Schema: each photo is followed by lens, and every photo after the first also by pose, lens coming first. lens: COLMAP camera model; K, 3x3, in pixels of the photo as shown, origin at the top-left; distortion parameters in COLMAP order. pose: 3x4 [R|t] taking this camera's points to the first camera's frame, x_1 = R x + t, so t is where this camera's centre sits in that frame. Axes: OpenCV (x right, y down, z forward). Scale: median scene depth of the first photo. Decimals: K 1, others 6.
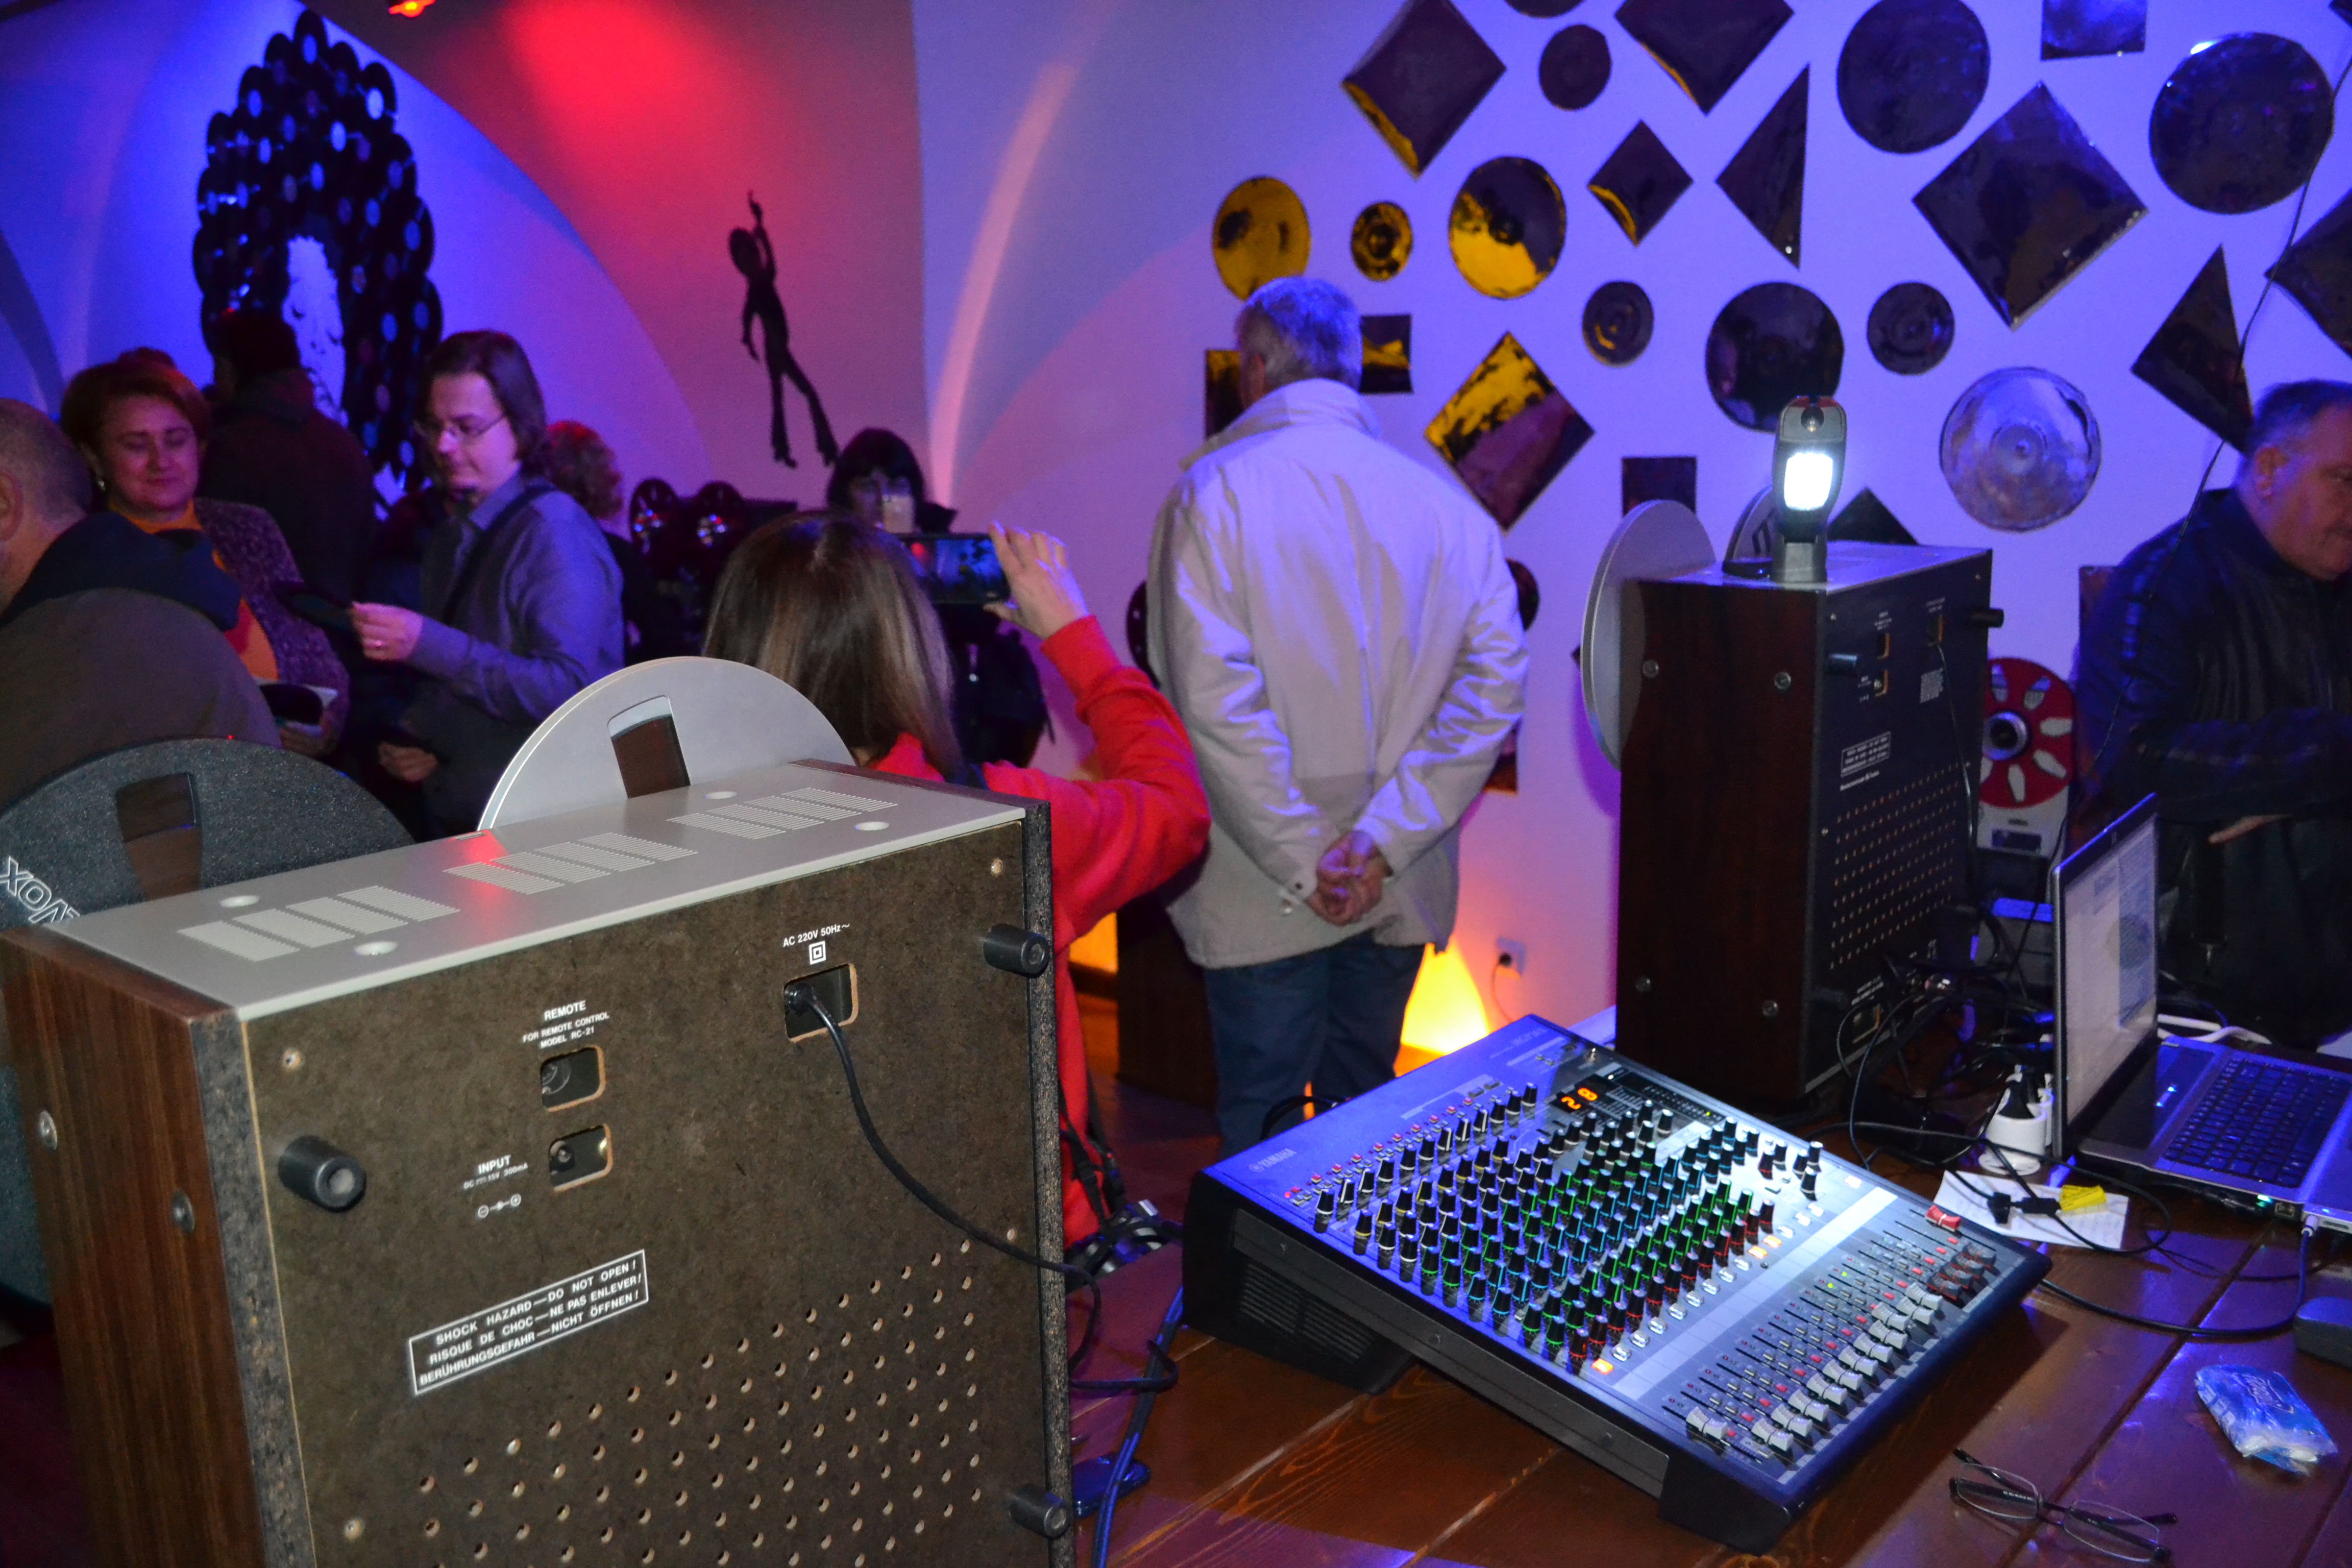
lens RADIAL K [[2151.7, 0, 1176.0], [0, 2151.7, 784.0], [0, 0, 1]] dist [-0.075520, 0.019301]
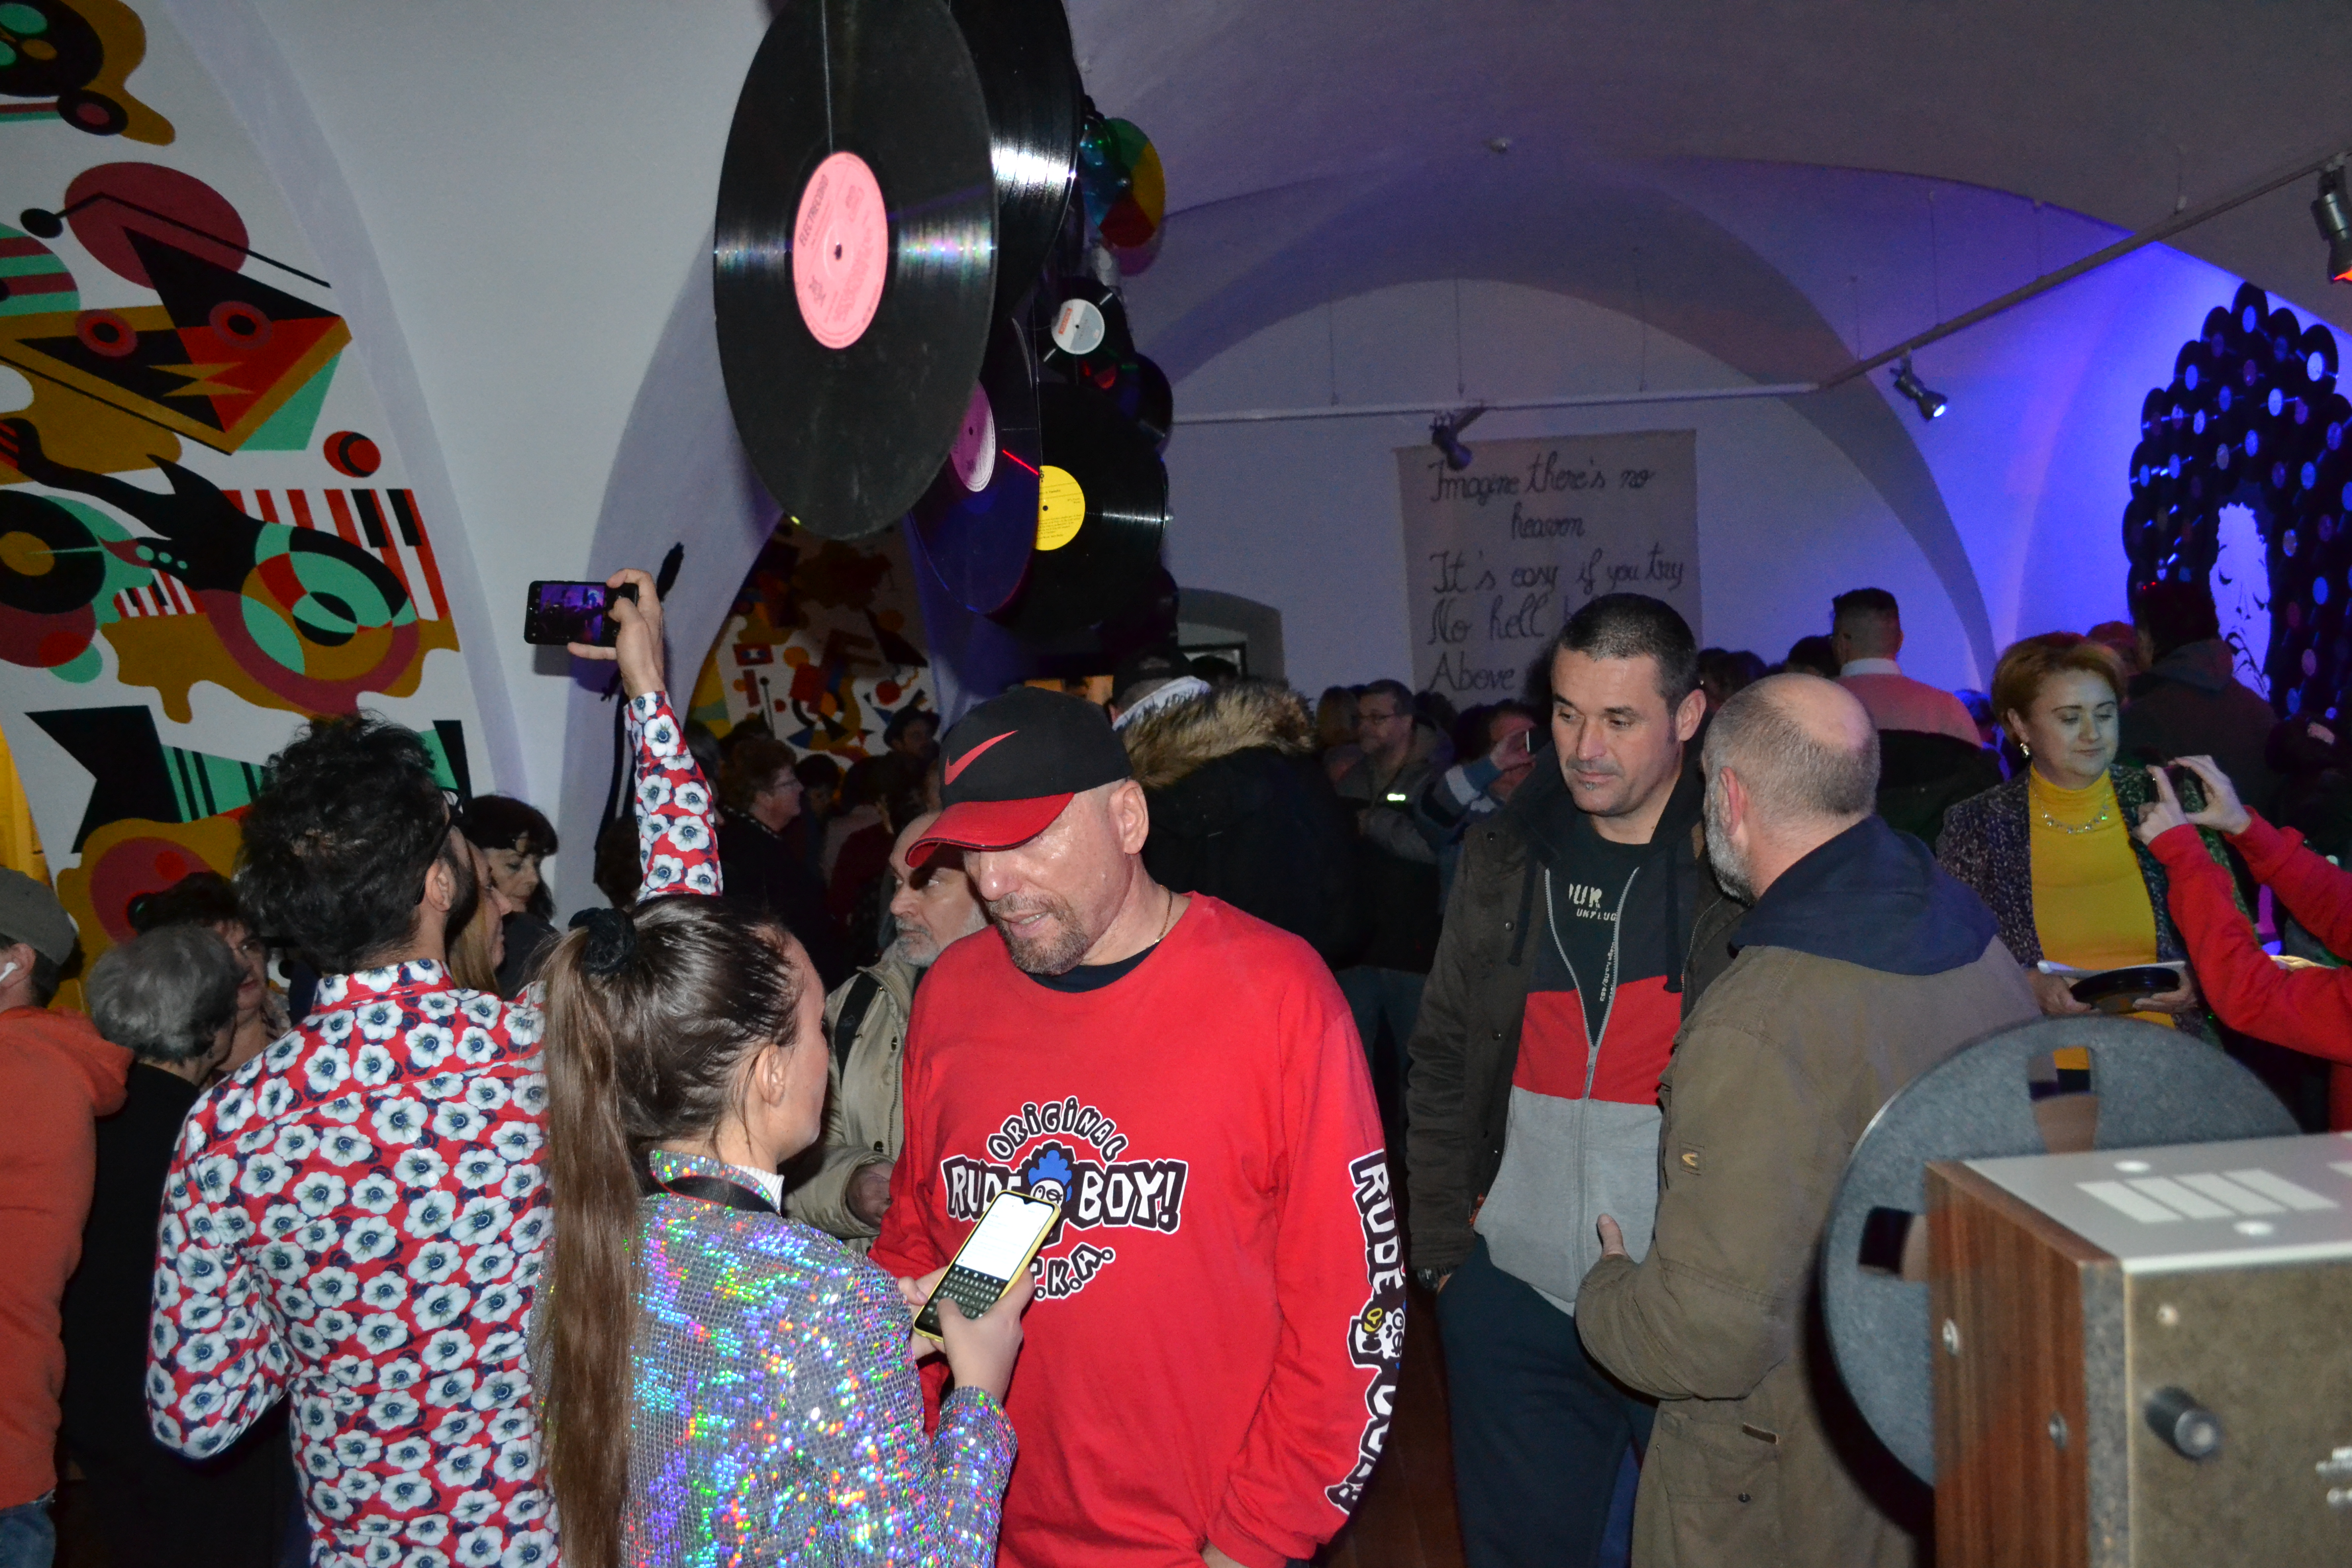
lens RADIAL K [[2151.7, 0, 1176.0], [0, 2151.7, 784.0], [0, 0, 1]] dist [-0.075520, 0.019301]
pose [[0.663471, 0.020161, -0.747930, 0.057975], [-0.111204, 0.991191, -0.071927, -0.008871], [0.739892, 0.130894, 0.659869, -0.145175]]
